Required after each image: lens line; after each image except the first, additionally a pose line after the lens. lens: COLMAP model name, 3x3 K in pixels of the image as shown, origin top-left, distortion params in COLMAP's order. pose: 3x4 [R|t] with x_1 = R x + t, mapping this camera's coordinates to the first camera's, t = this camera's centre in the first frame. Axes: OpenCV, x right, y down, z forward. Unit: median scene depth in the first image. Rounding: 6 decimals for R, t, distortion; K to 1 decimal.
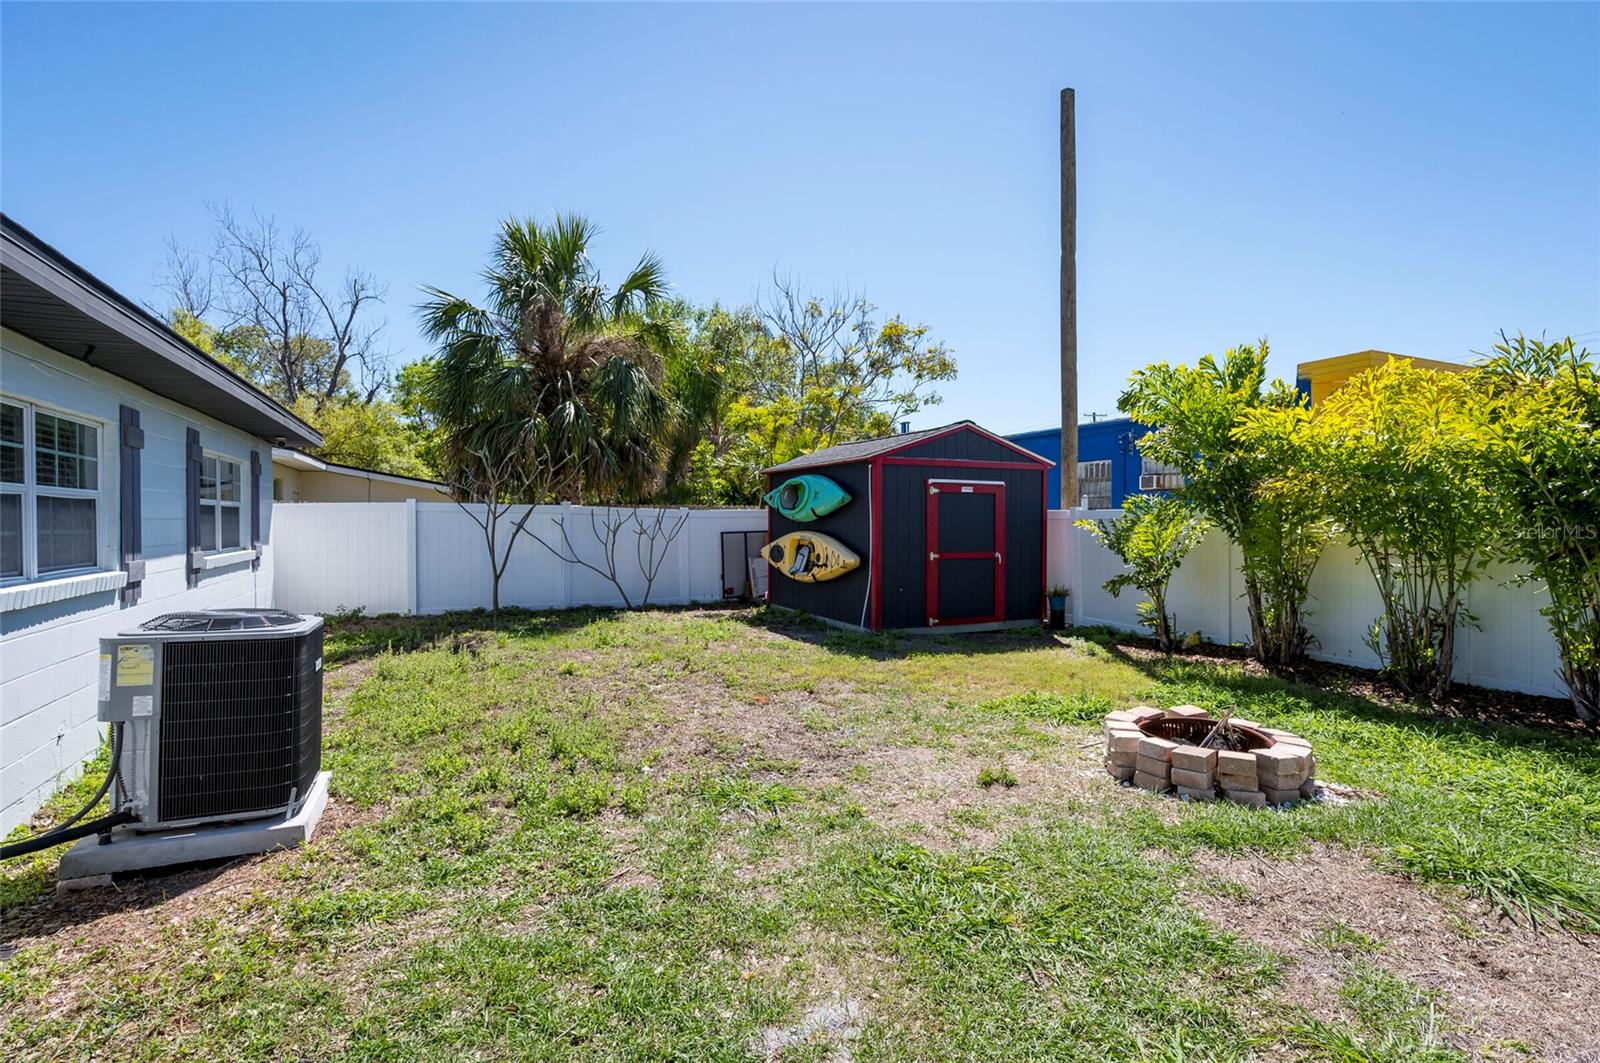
lens RADIAL K [[762.0, 0, 810.2], [0, 762.0, 528.1], [0, 0, 1]] dist [0.000543, -0.003018]
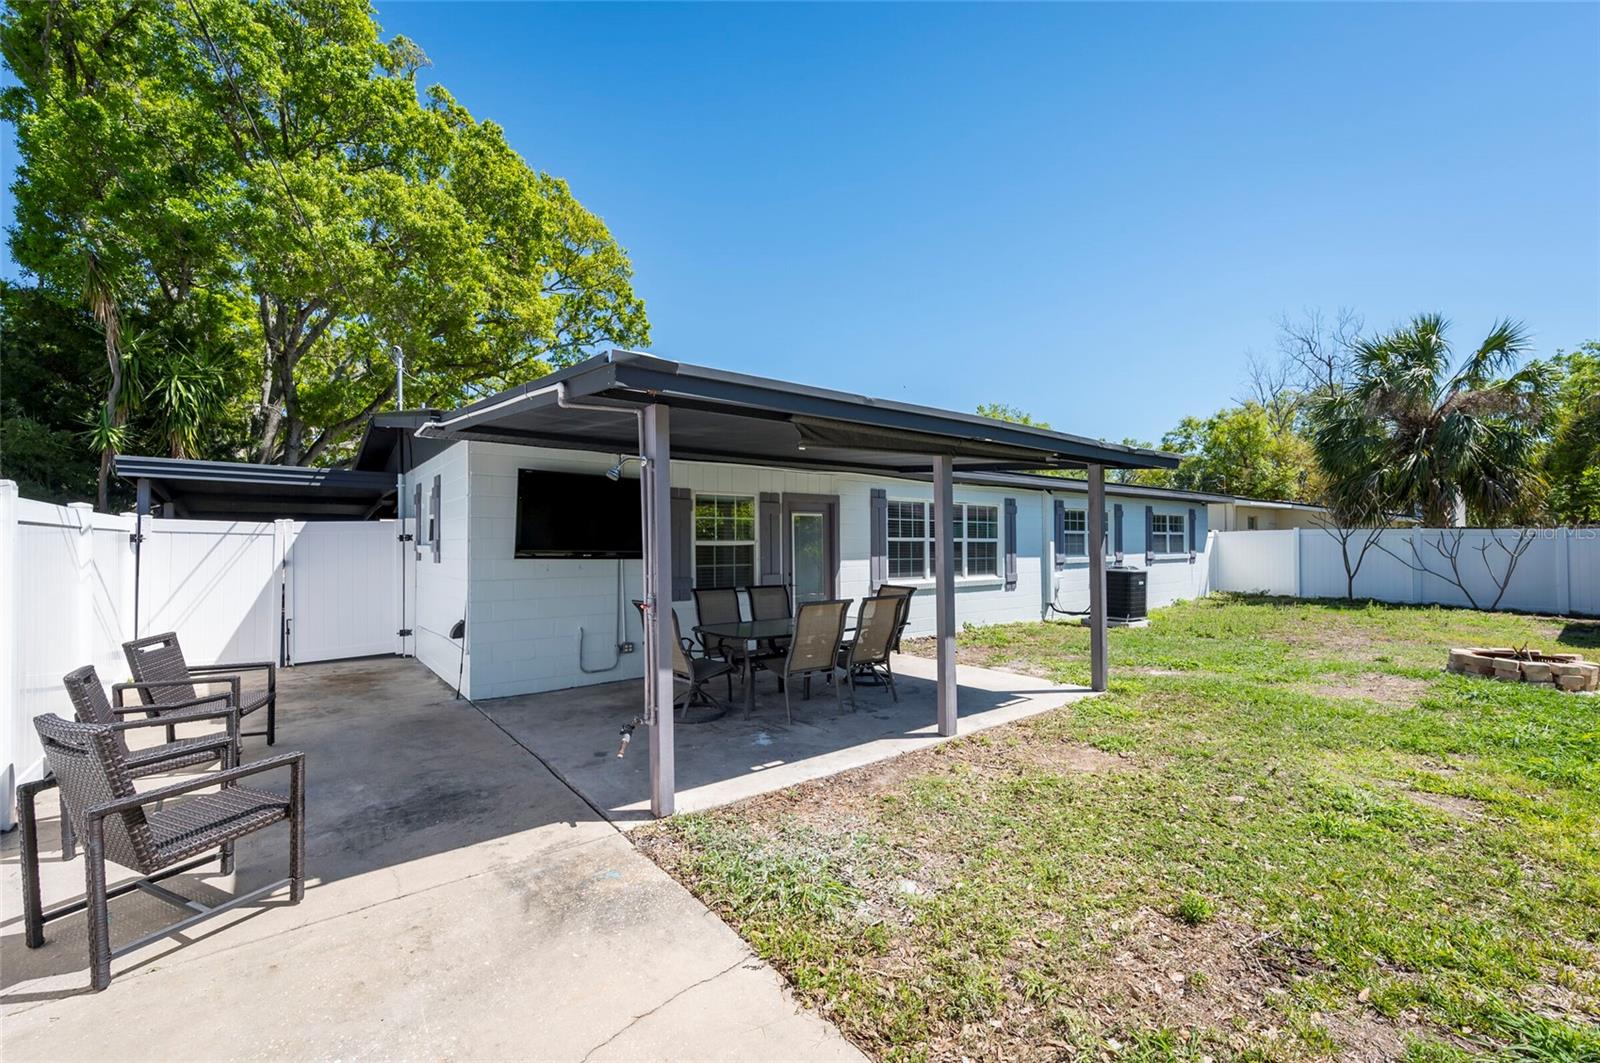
lens RADIAL K [[677.4, 0, 806.7], [0, 677.4, 533.7], [0, 0, 1]] dist [-0.006647, 0.002264]
pose [[0.234589, -0.016543, -0.971954, 0.610326], [-0.006114, 0.999810, -0.018493, 0.008587], [0.972076, 0.010281, 0.234443, -0.352659]]
